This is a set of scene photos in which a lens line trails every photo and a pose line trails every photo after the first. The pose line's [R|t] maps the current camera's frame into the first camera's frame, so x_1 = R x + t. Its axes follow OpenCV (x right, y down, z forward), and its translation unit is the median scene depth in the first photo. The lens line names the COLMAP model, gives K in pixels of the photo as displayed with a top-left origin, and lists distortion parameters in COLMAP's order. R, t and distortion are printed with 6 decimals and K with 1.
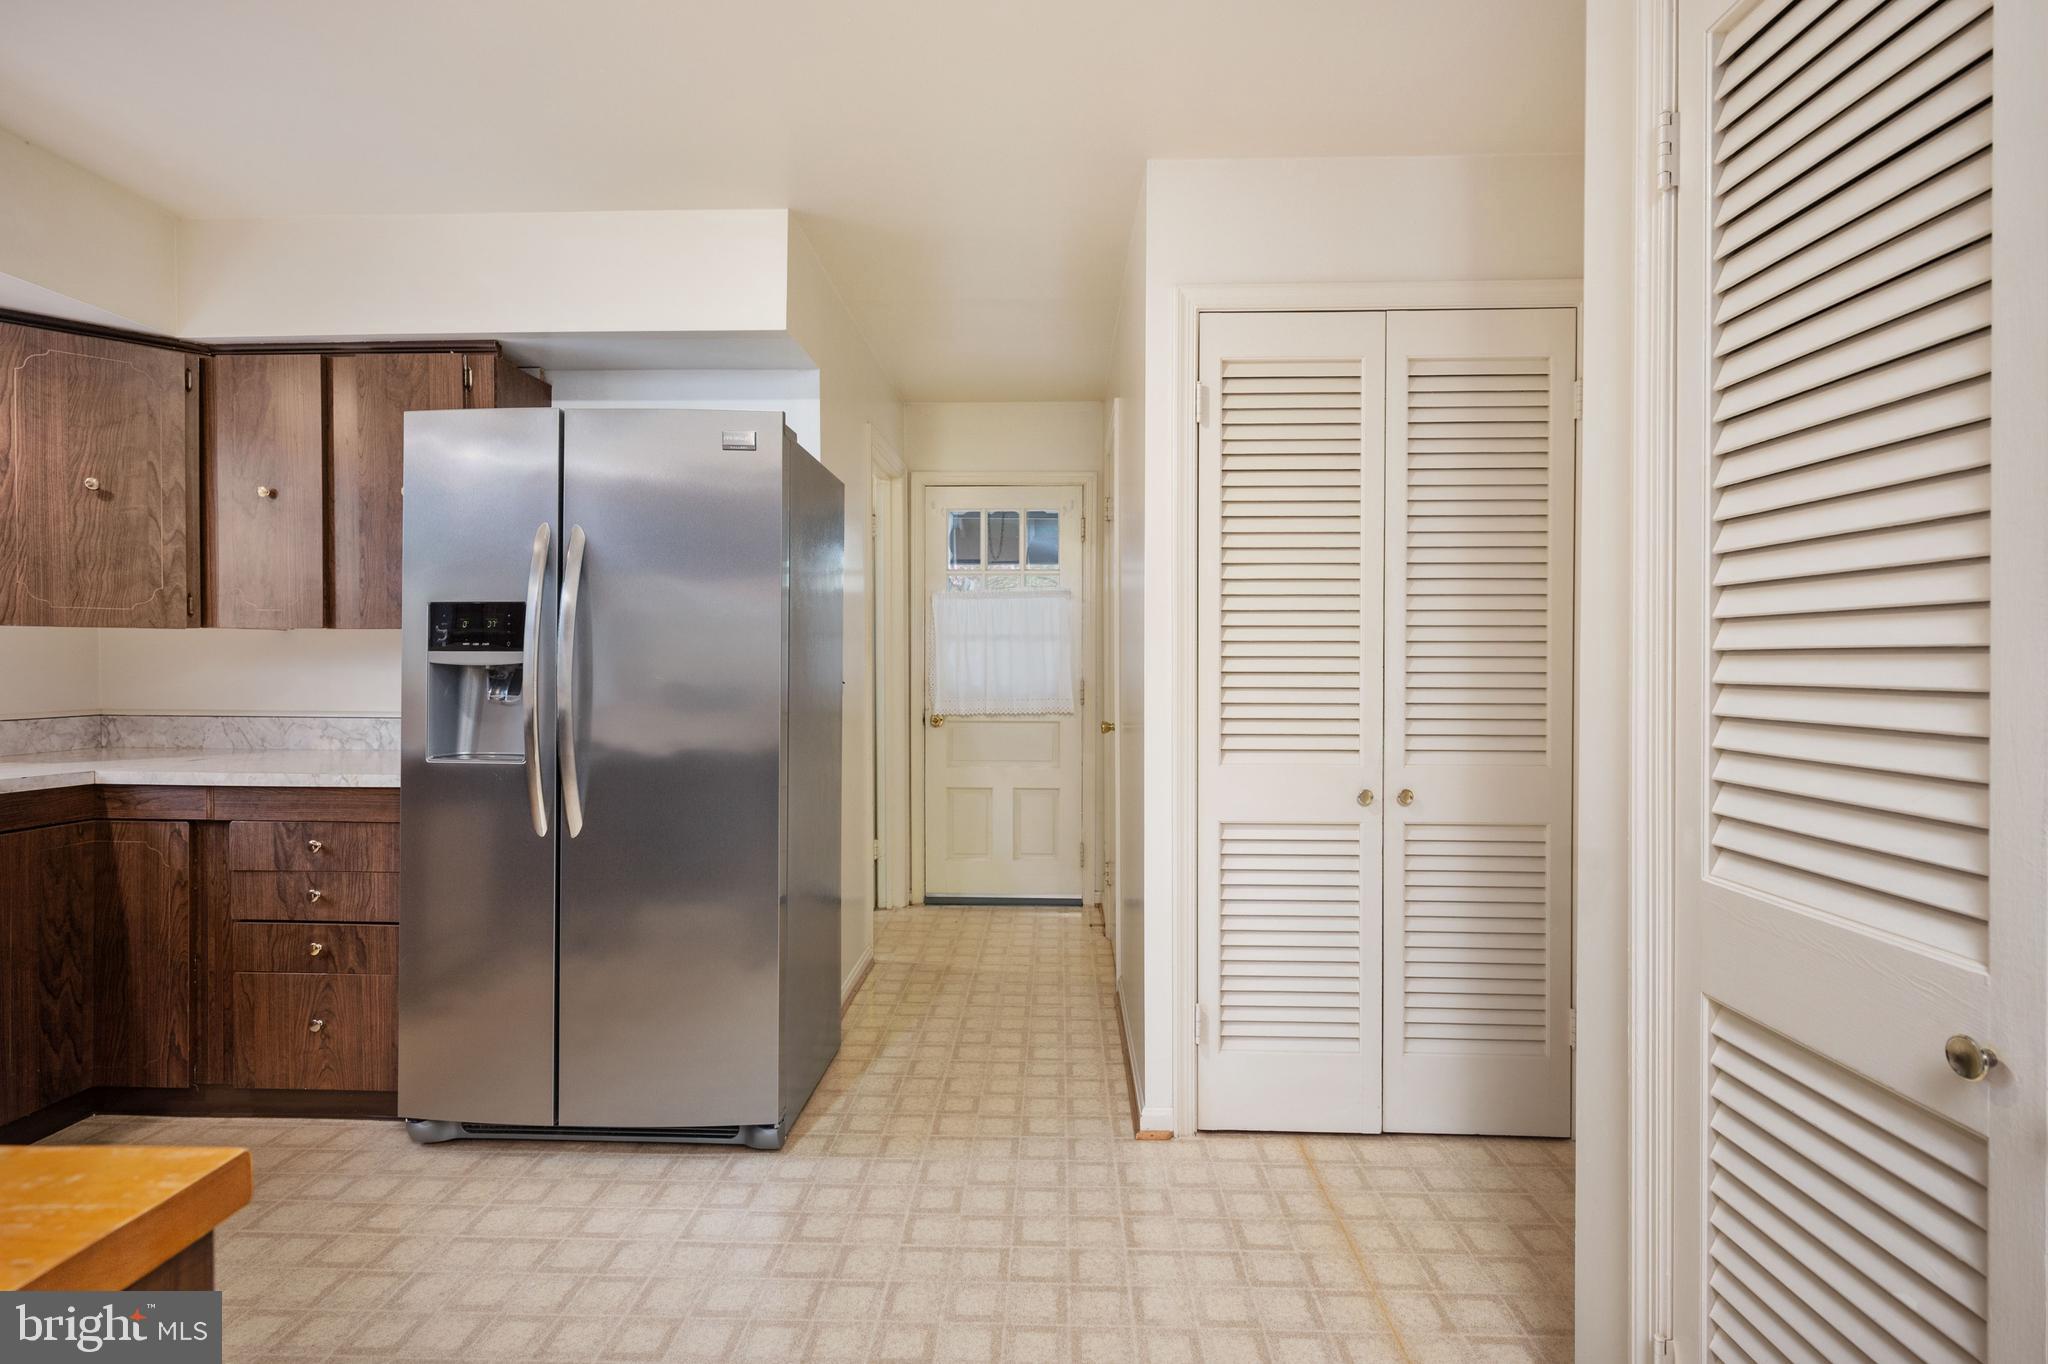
lens RADIAL K [[916.4, 0, 1022.4], [0, 916.4, 672.1], [0, 0, 1]] dist [0.001385, 0.000204]
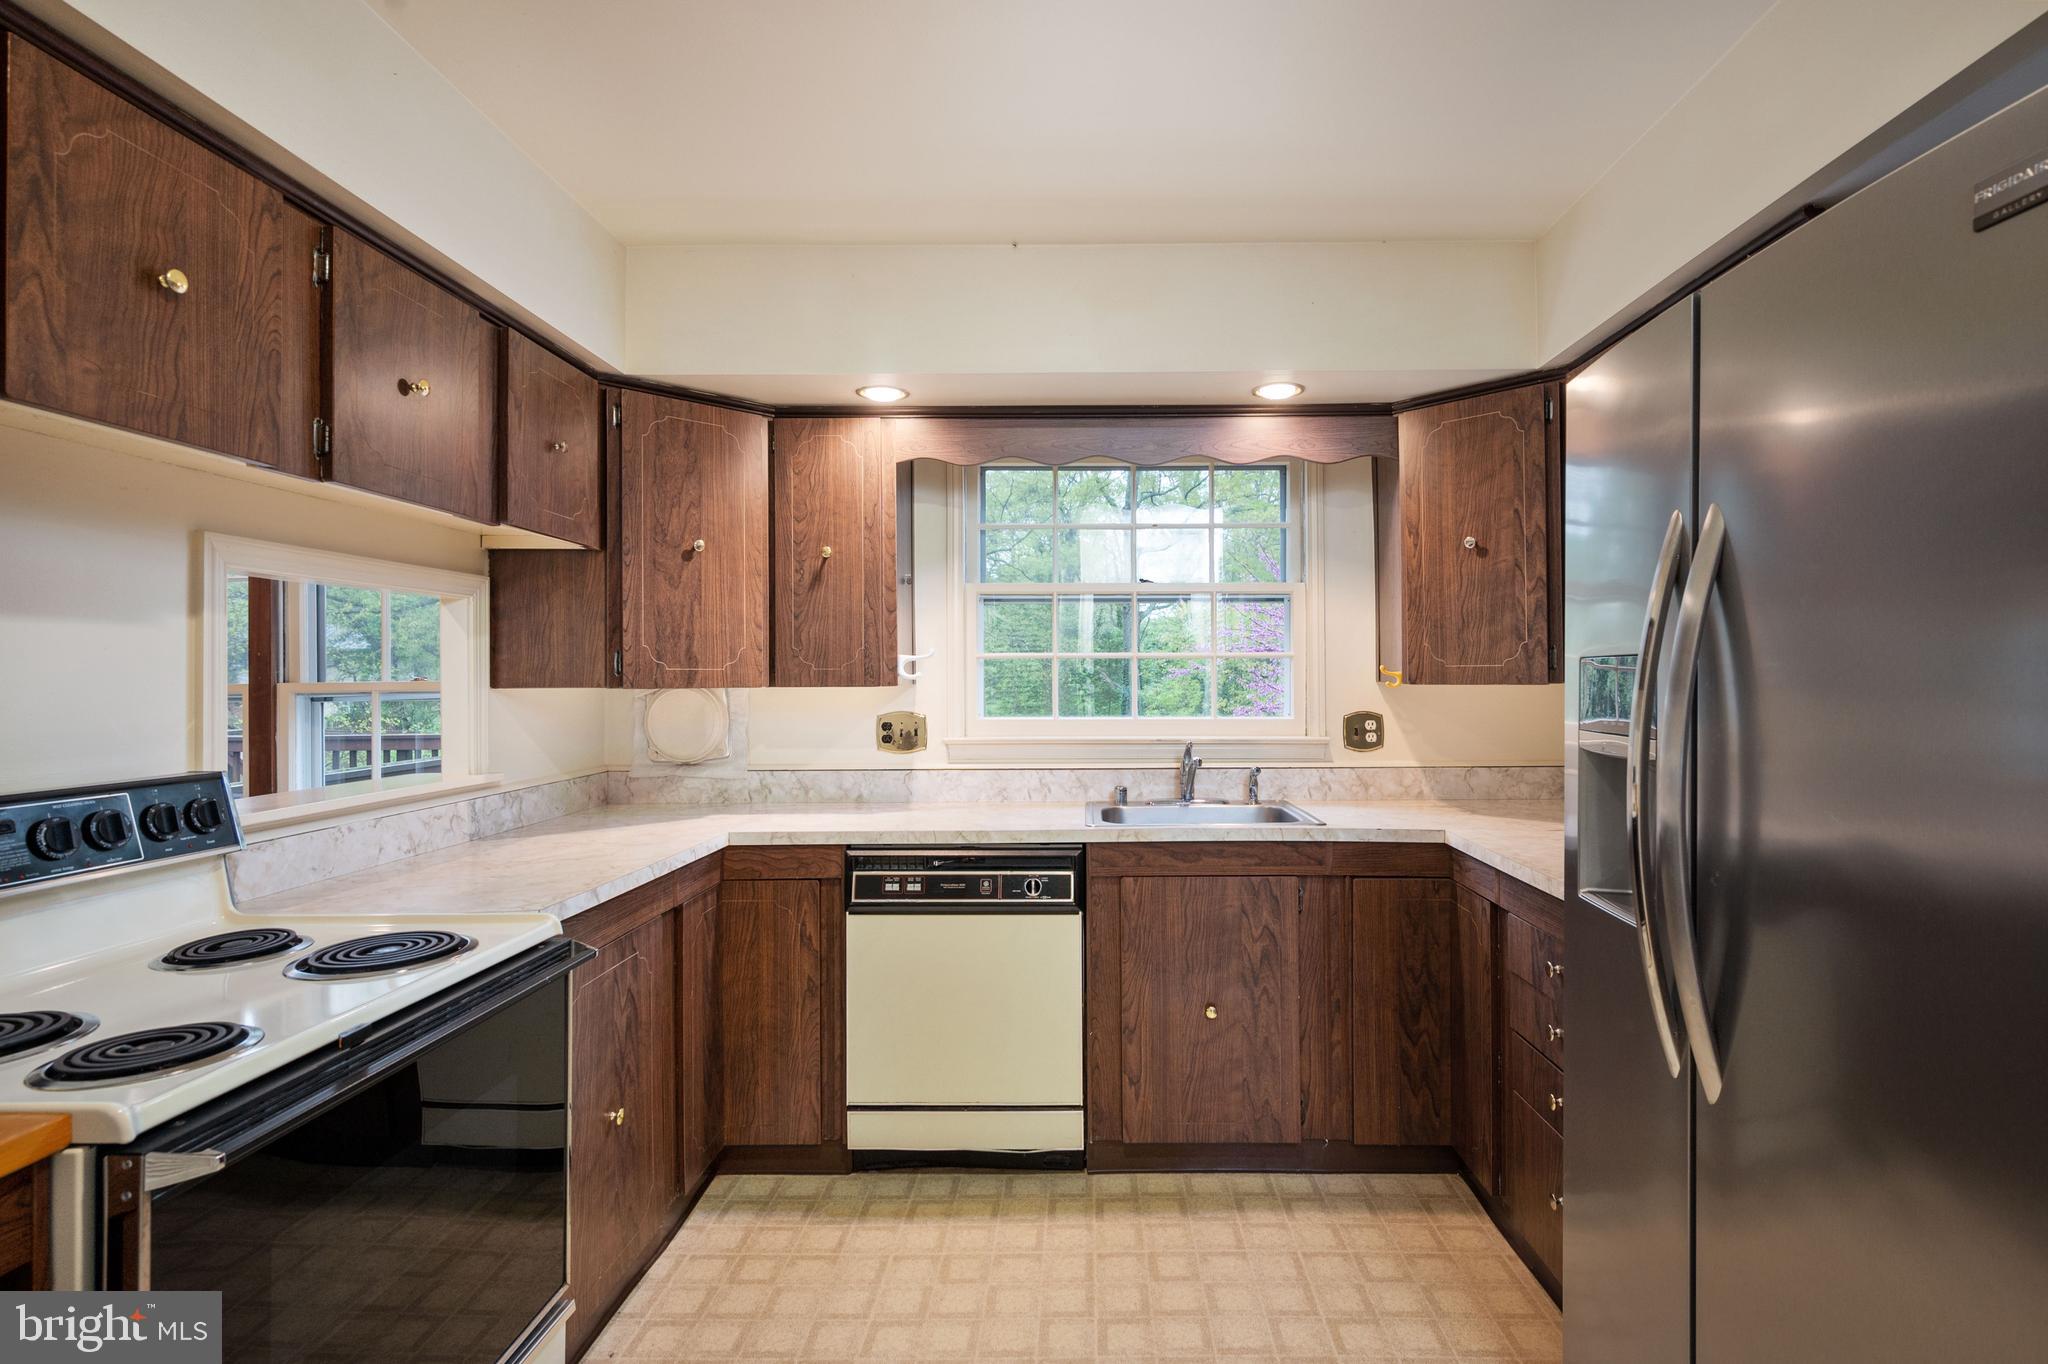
lens RADIAL K [[991.0, 0, 1082.9], [0, 991.0, 666.9], [0, 0, 1]] dist [-0.000284, -0.000138]
pose [[0.030244, -0.010574, -0.999487, 0.059265], [-0.010405, 0.999887, -0.010893, -0.052935], [0.999488, 0.010729, 0.030130, 0.548304]]
